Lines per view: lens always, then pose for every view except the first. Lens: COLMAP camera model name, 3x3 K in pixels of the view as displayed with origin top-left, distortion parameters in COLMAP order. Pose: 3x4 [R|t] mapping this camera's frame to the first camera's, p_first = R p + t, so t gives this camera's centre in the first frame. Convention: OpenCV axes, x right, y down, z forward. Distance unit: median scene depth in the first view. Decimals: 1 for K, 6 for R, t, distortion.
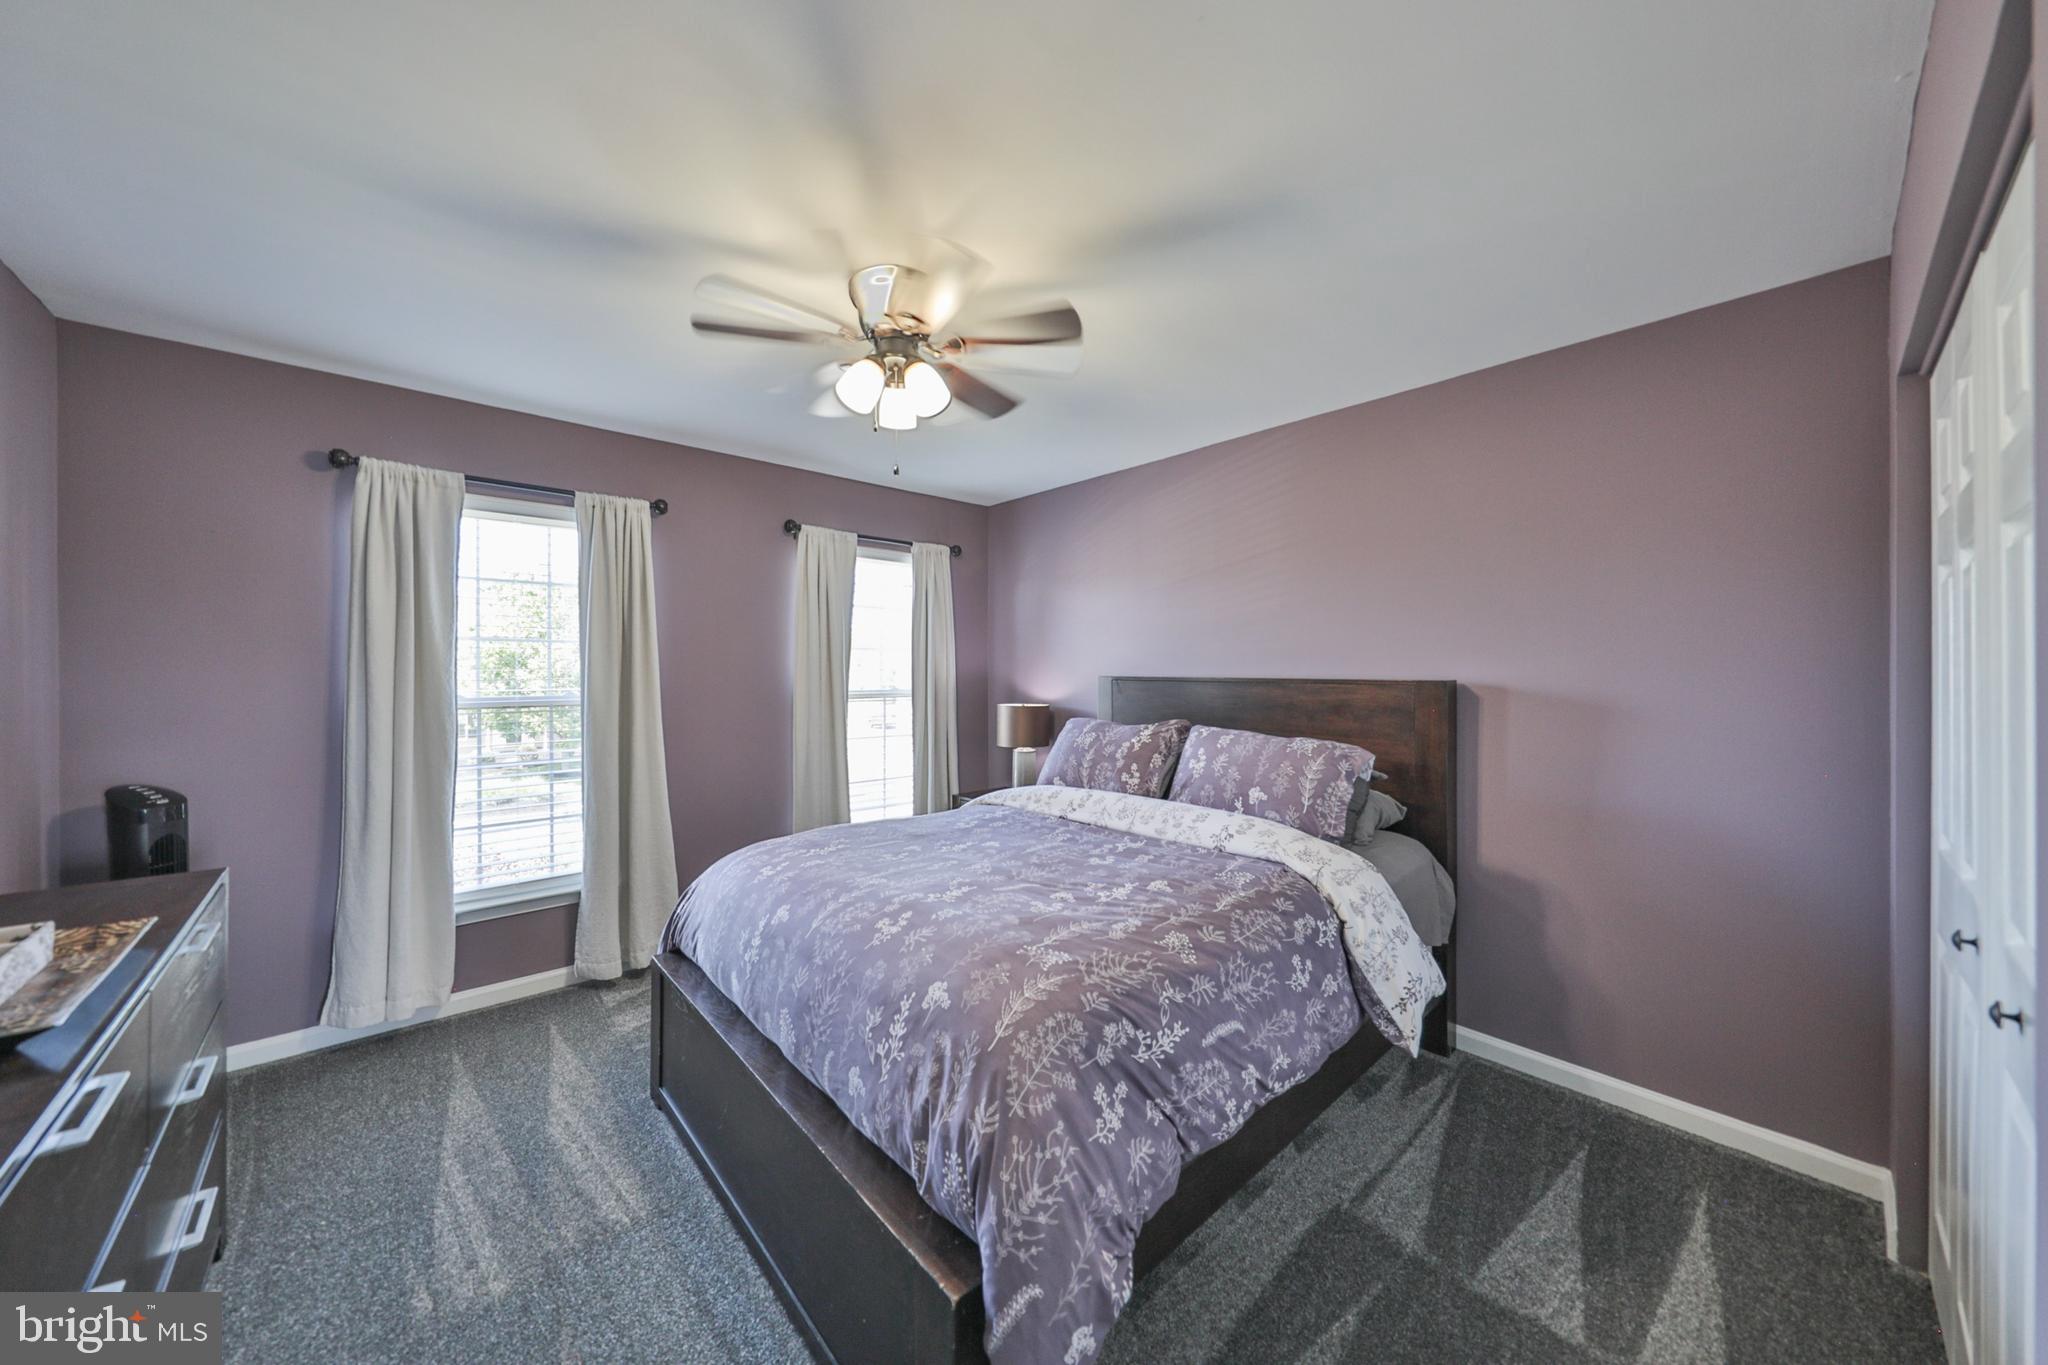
lens RADIAL K [[693.4, 0, 1022.8], [0, 693.4, 671.4], [0, 0, 1]] dist [-0.000567, -0.000258]
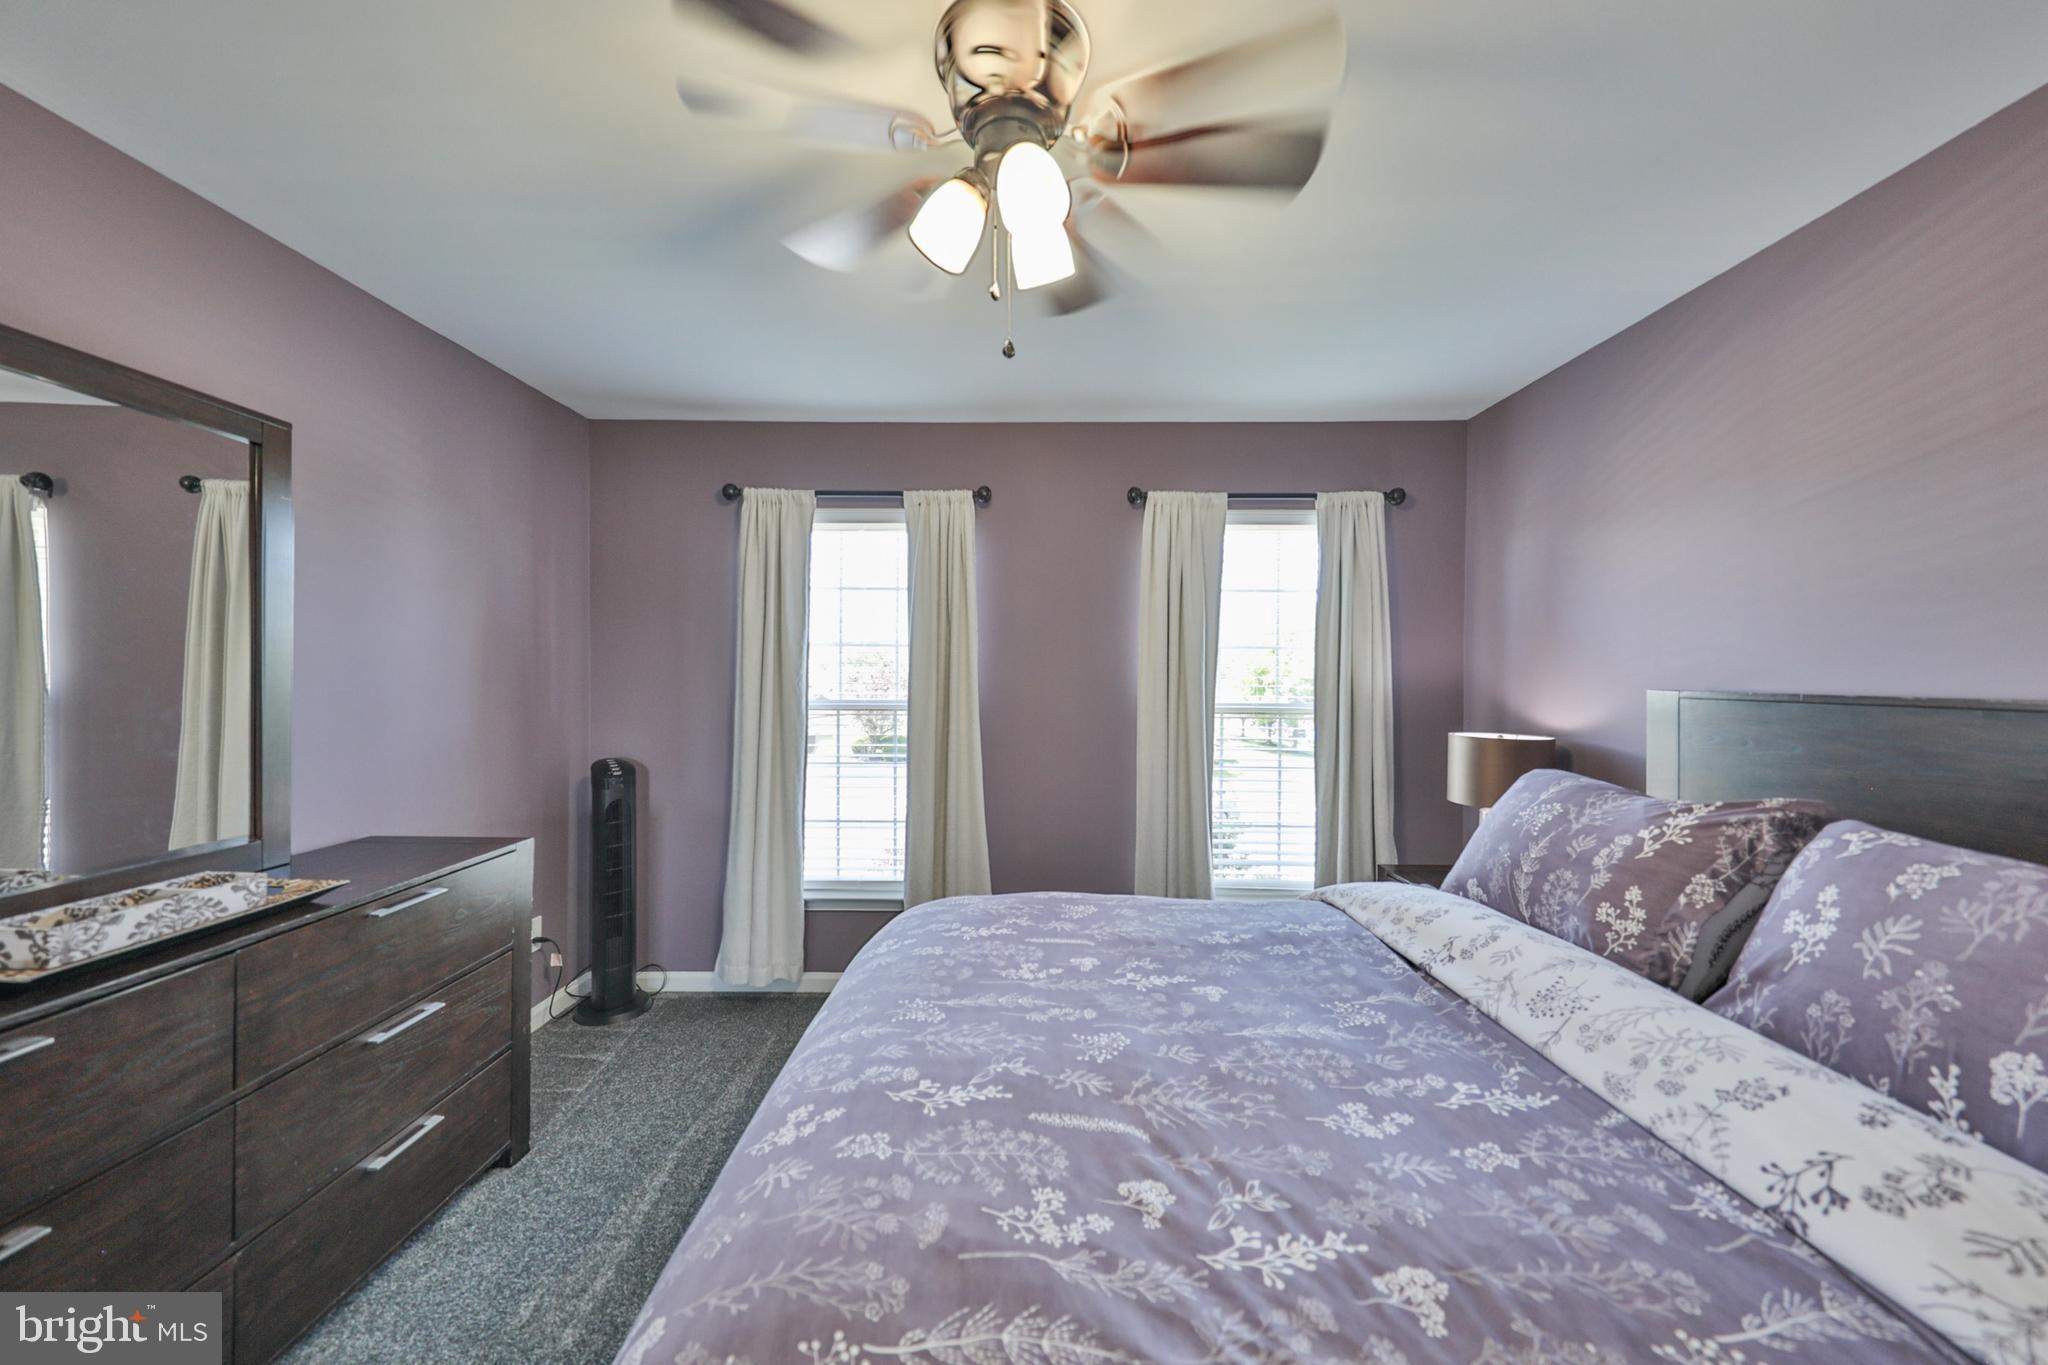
lens RADIAL K [[732.6, 0, 1021.0], [0, 732.6, 673.3], [0, 0, 1]] dist [0.001558, -0.002317]
pose [[0.728201, 0.004186, -0.685350, 0.207449], [-0.006429, 0.999979, -0.000724, -0.003273], [0.685333, 0.004933, 0.728213, 0.400496]]
